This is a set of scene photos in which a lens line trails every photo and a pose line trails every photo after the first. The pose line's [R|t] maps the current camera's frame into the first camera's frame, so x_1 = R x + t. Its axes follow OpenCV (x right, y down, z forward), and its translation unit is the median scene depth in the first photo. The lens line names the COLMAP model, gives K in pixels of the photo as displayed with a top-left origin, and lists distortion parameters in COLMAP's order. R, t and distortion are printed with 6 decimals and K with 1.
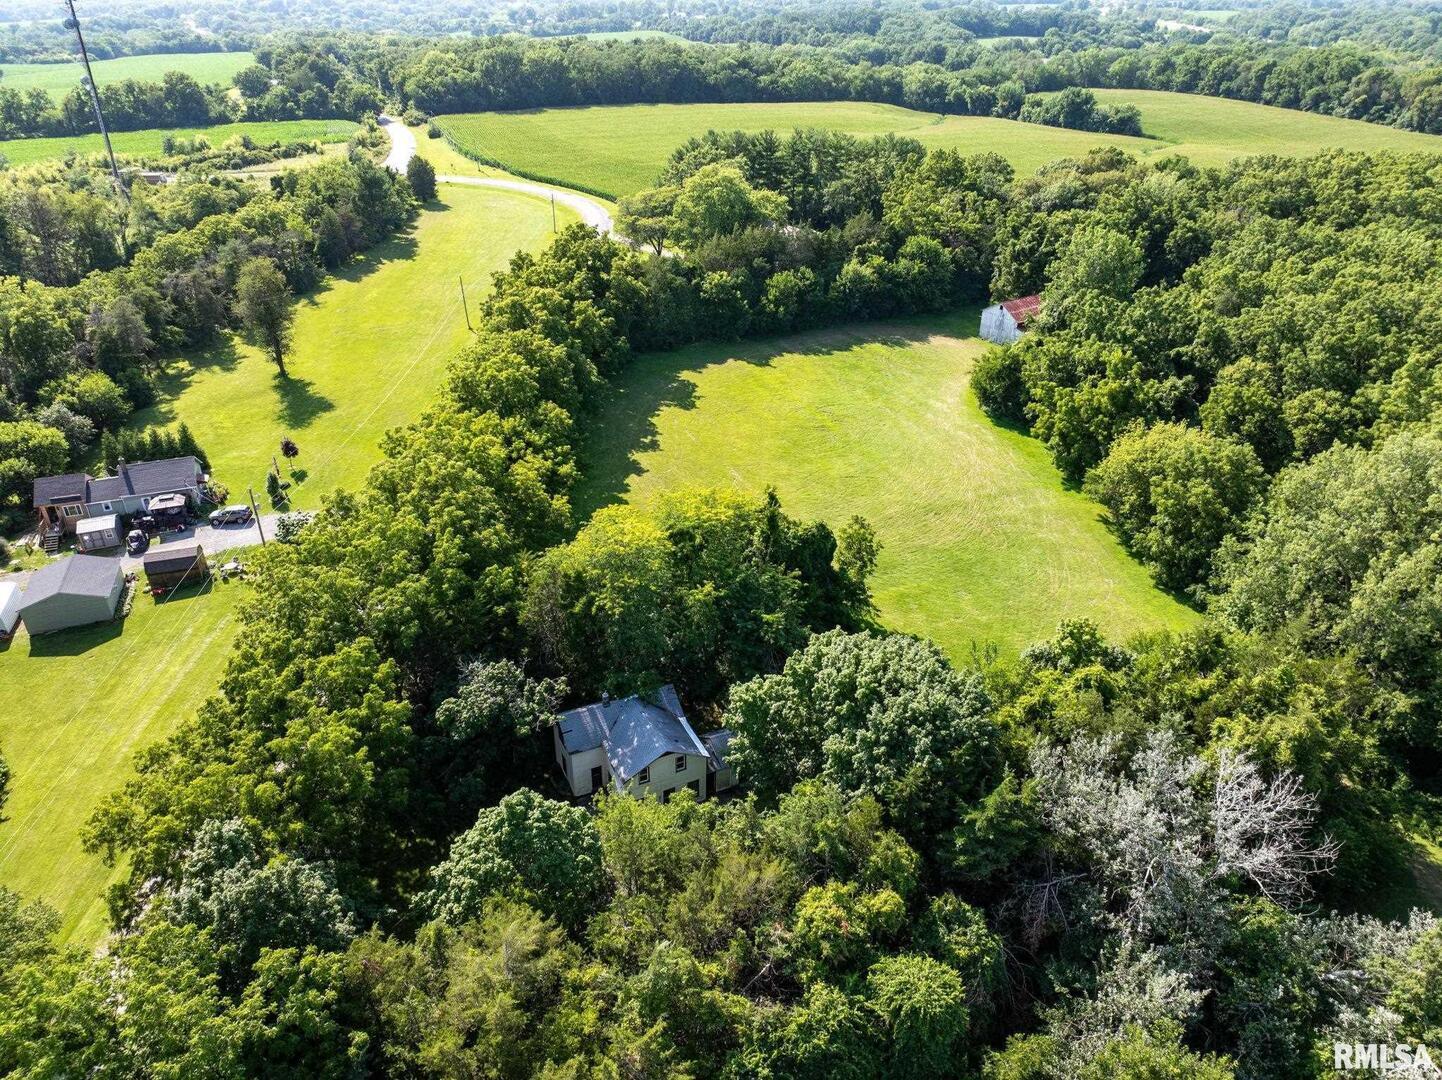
lens RADIAL K [[1006.2, 0, 721.0], [0, 1006.2, 540.0], [0, 0, 1]] dist [-0.055929, 0.030409]
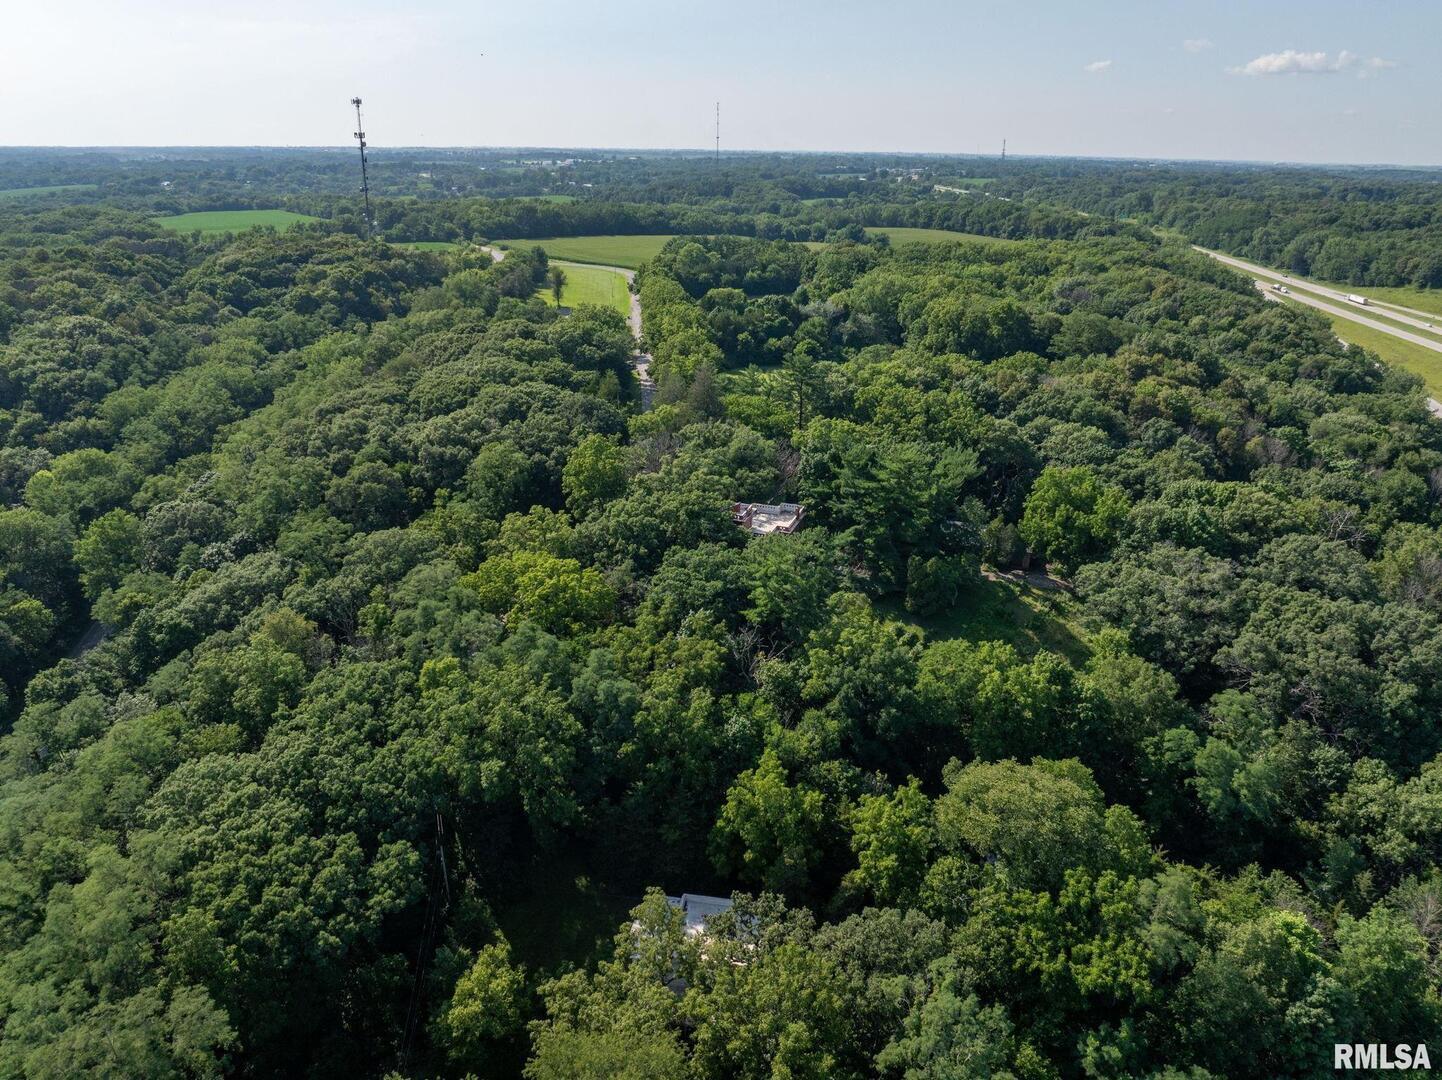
lens RADIAL K [[1006.2, 0, 721.0], [0, 1006.2, 540.0], [0, 0, 1]] dist [-0.055929, 0.030409]
pose [[0.989887, -0.046800, 0.133912, -0.121132], [0.065254, 0.988430, -0.136926, 0.284475], [-0.125955, 0.144280, 0.981488, -0.551606]]
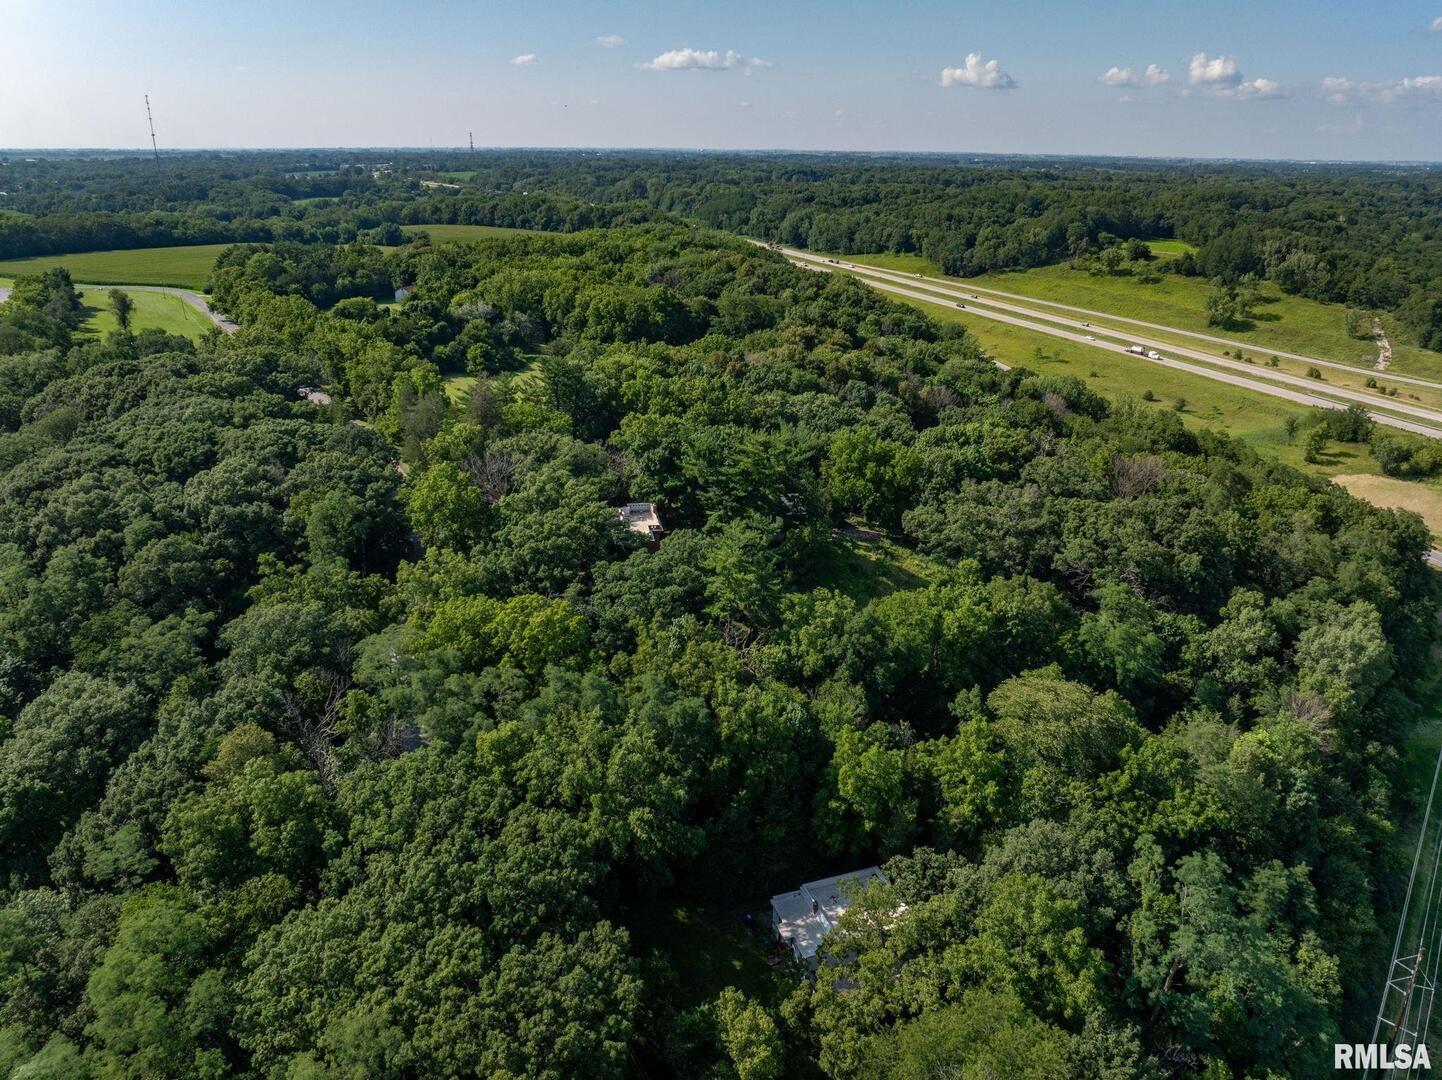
lens RADIAL K [[1006.1, 0, 721.0], [0, 1006.1, 540.0], [0, 0, 1]] dist [-0.034800, -0.000402]
pose [[0.794269, -0.220902, 0.565984, -0.236447], [0.296635, 0.953980, -0.043944, 0.259836], [-0.530230, 0.202794, 0.823244, -0.510063]]
